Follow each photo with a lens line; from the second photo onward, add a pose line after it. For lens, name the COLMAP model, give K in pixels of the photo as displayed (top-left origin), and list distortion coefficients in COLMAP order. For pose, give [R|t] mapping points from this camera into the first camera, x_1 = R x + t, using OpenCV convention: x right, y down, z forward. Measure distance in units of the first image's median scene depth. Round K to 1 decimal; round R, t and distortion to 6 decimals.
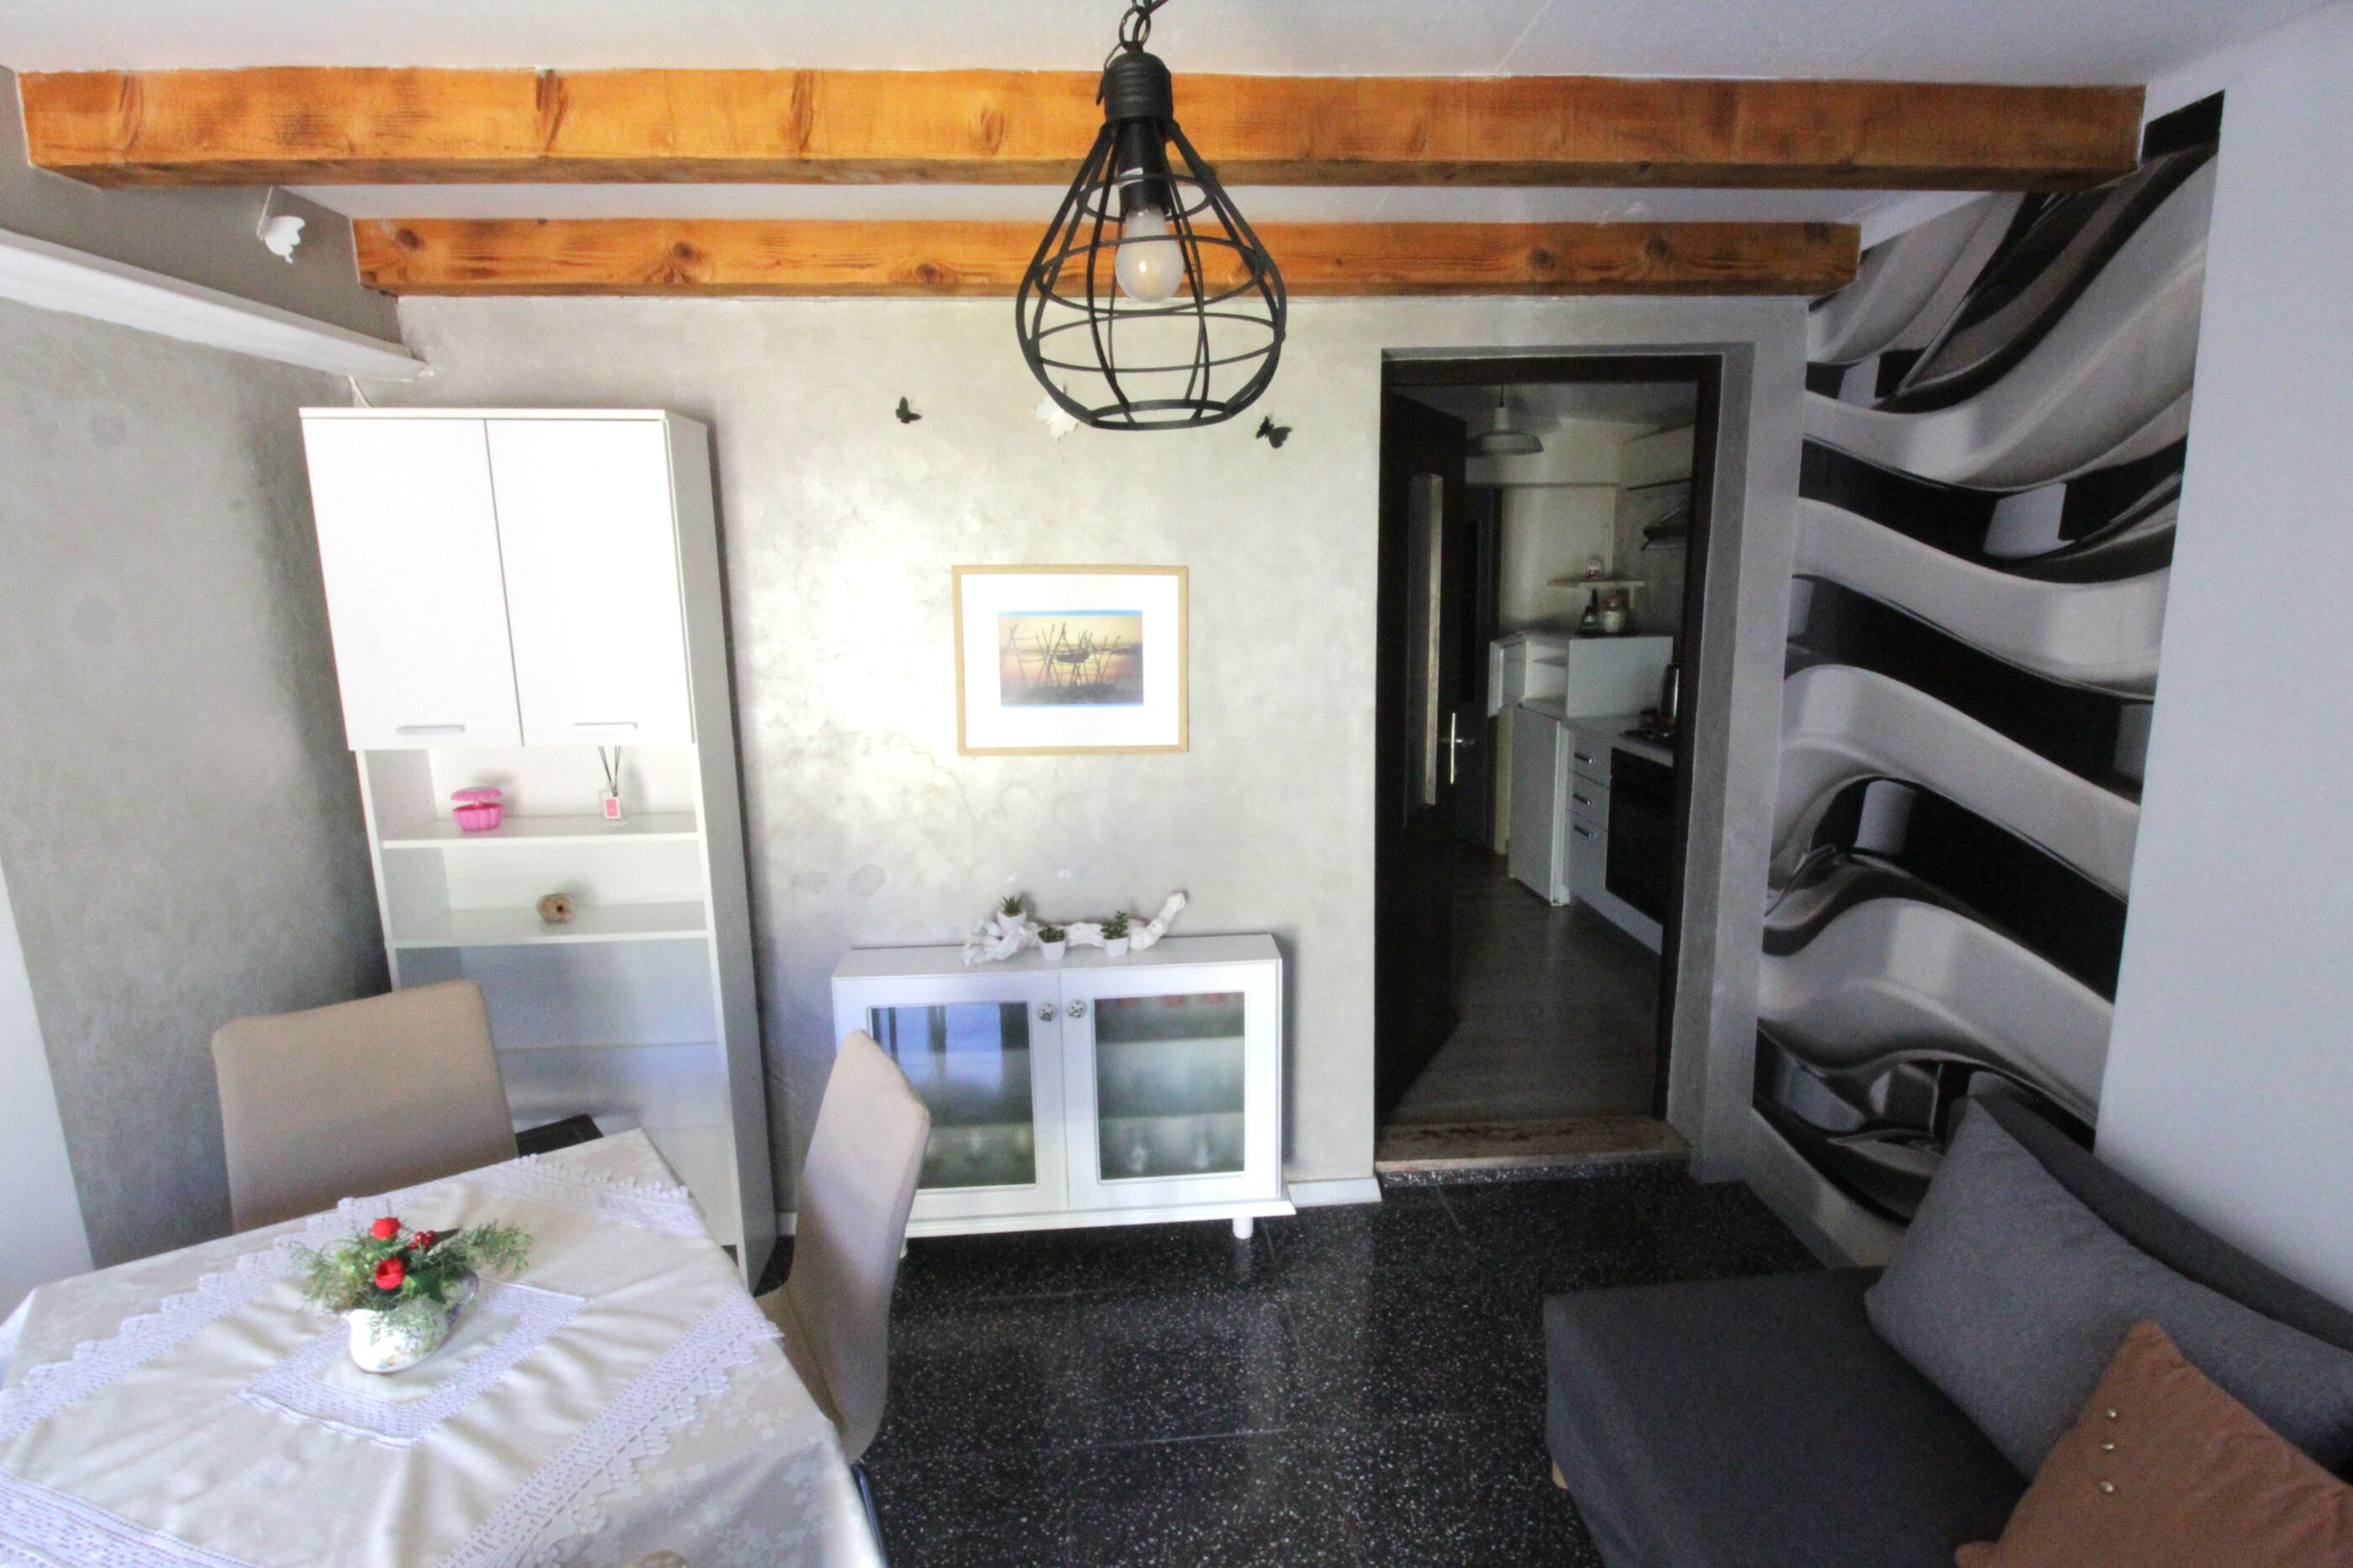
lens RADIAL K [[1151.7, 0, 1214.5], [0, 1151.7, 794.1], [0, 0, 1]] dist [0.001300, -0.013341]
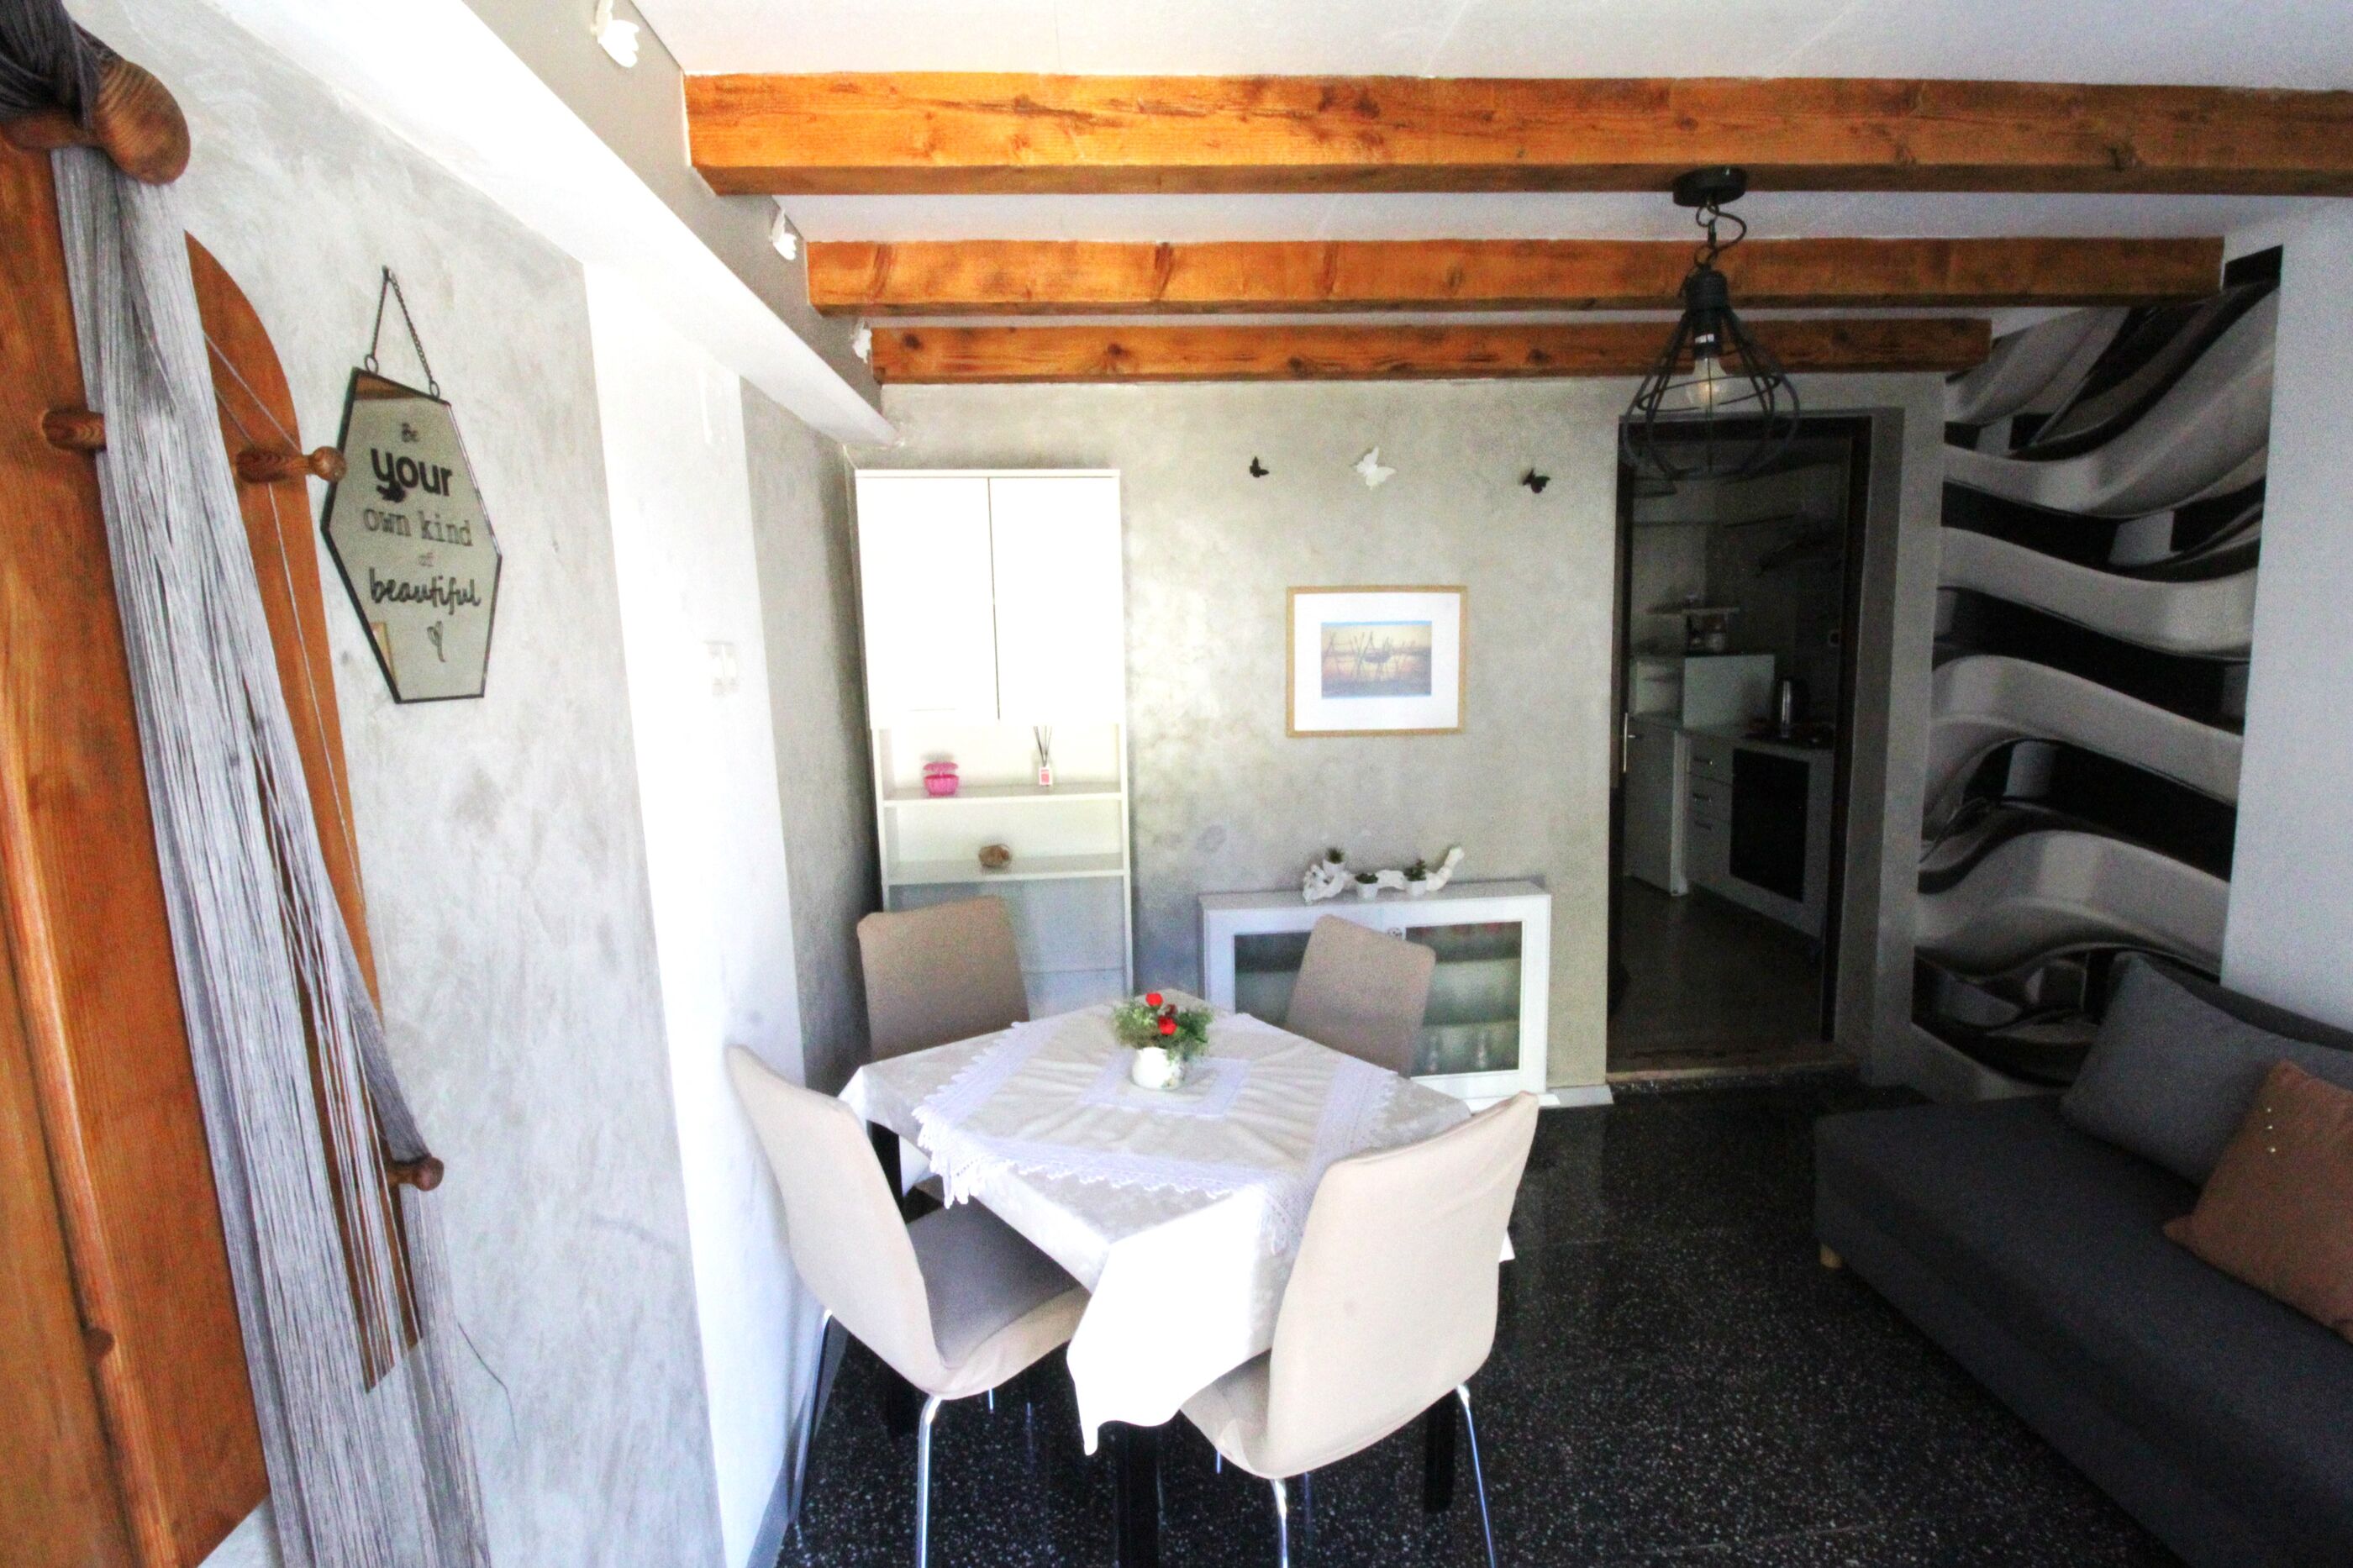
lens RADIAL K [[1180.5, 0, 1207.7], [0, 1180.5, 797.0], [0, 0, 1]] dist [0.000838, -0.014694]
pose [[0.999875, -0.014298, 0.006692, -0.333413], [0.014575, 0.998955, -0.043316, 0.090135], [-0.006066, 0.043409, 0.999039, -0.298105]]
